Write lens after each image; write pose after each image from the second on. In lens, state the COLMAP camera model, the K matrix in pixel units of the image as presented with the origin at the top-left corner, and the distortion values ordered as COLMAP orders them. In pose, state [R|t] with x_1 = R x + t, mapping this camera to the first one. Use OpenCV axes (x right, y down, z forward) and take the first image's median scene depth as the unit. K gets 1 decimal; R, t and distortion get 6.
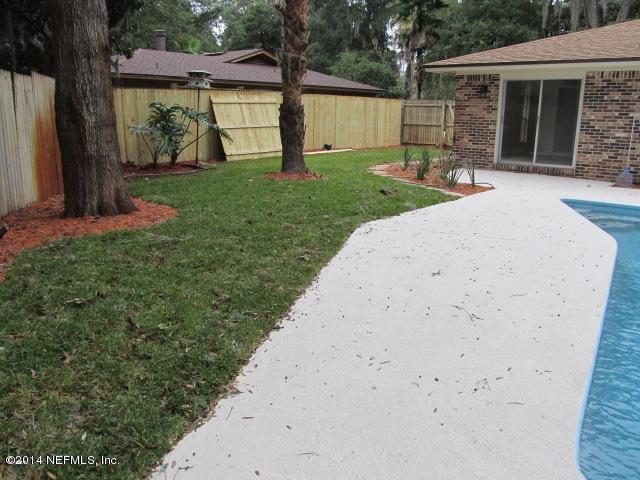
lens RADIAL K [[526.6, 0, 317.0], [0, 526.6, 239.8], [0, 0, 1]] dist [-0.069657, 0.021818]
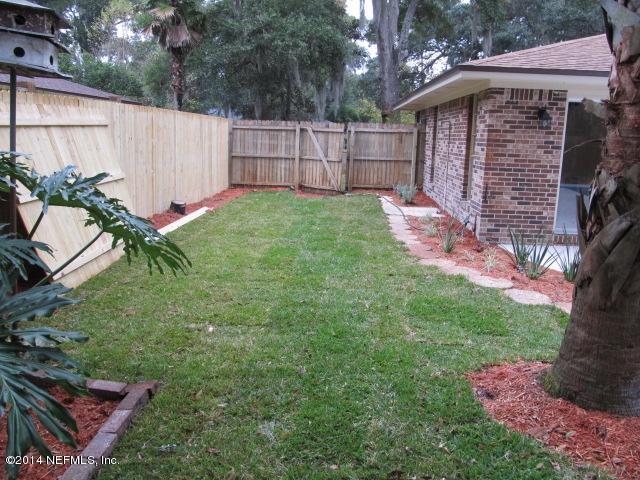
lens RADIAL K [[526.6, 0, 319.8], [0, 526.6, 239.4], [0, 0, 1]] dist [-0.069657, 0.021818]
pose [[0.788572, -0.108463, 0.605301, -0.262469], [0.124498, 0.992098, 0.015580, -0.190858], [-0.602208, 0.063073, 0.795844, 0.700900]]
